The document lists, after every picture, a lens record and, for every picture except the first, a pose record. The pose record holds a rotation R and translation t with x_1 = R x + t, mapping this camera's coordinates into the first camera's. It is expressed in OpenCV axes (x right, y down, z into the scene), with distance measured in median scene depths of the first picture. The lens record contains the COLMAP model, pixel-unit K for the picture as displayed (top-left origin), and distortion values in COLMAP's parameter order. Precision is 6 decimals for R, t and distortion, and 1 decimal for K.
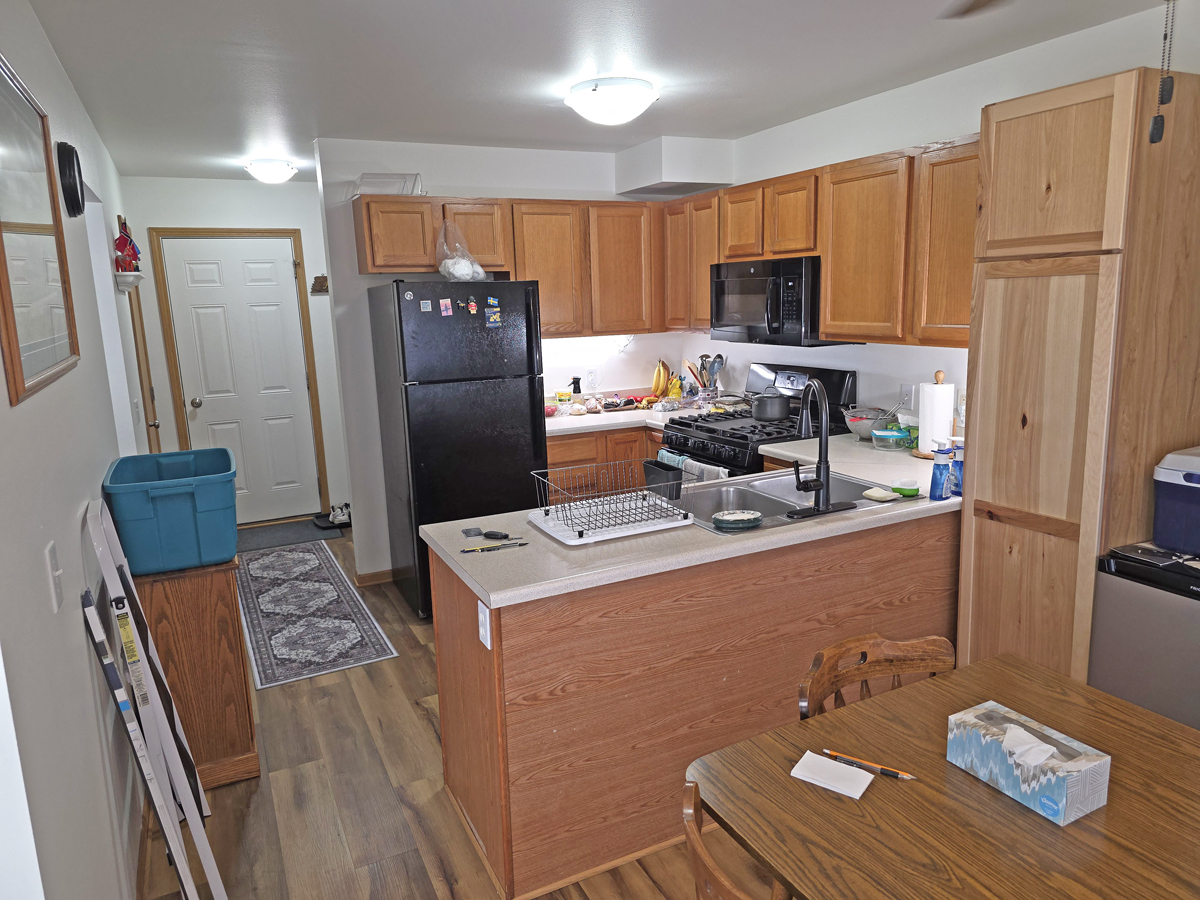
lens RADIAL K [[810.4, 0, 597.8], [0, 810.4, 453.1], [0, 0, 1]] dist [0.054446, -0.050903]
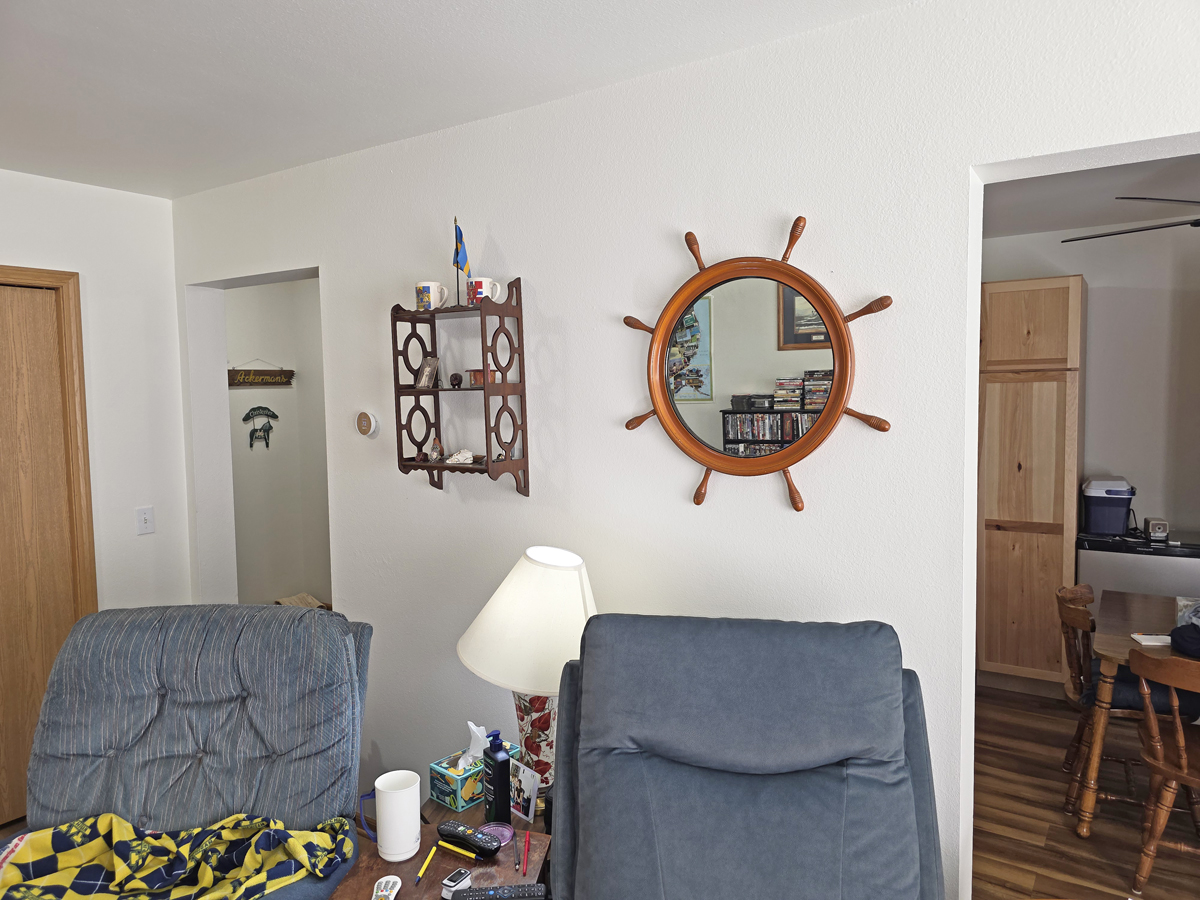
lens RADIAL K [[810.4, 0, 597.8], [0, 810.4, 453.1], [0, 0, 1]] dist [0.054446, -0.050903]
pose [[0.870911, -0.020091, 0.491030, -1.036106], [0.083963, 0.990556, -0.108389, 0.041250], [-0.484216, 0.135625, 0.864373, -0.031128]]
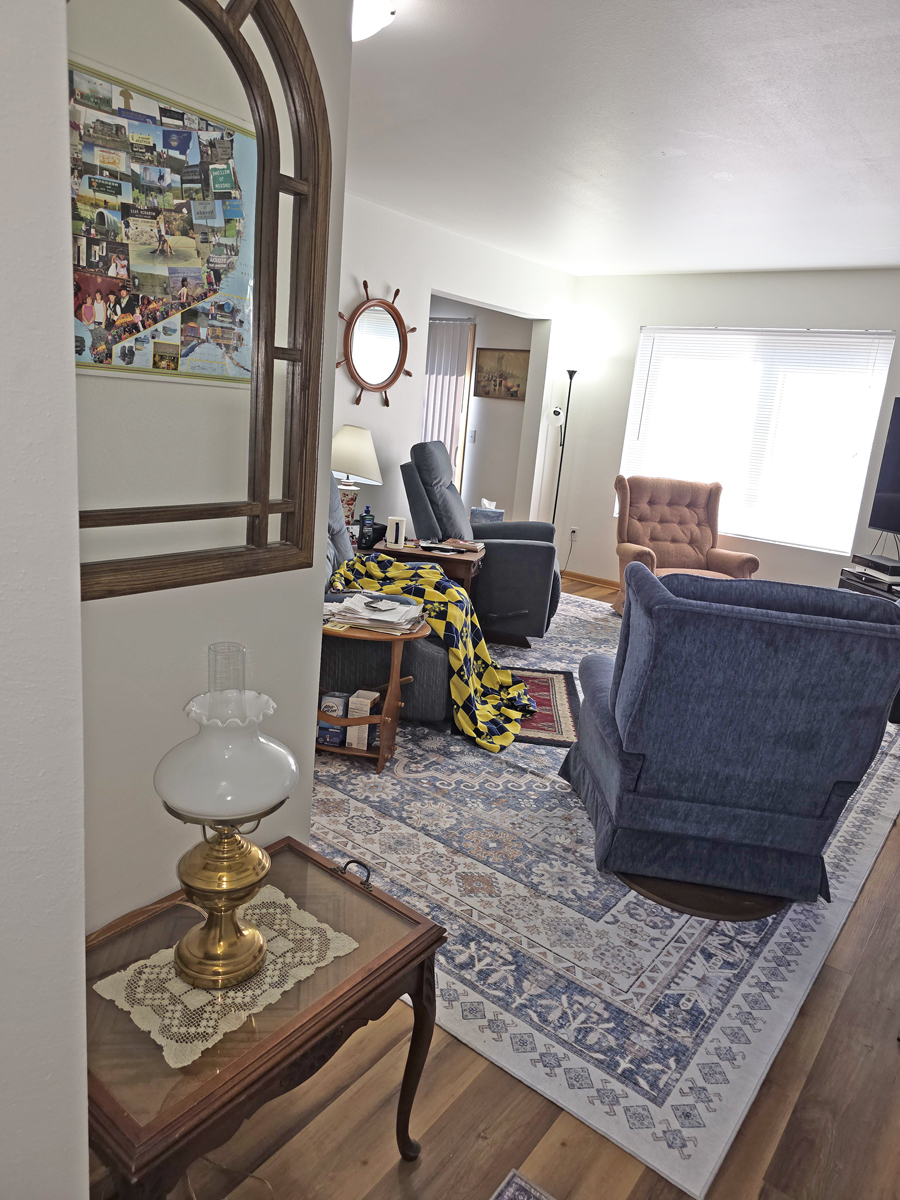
lens RADIAL K [[810.4, 0, 448.1], [0, 810.4, 603.7], [0, 0, 1]] dist [0.054446, -0.050903]
pose [[-0.446906, -0.230905, 0.864267, -2.441037], [0.098309, 0.947586, 0.304000, -0.108847], [-0.889163, 0.220824, -0.400782, 1.364256]]
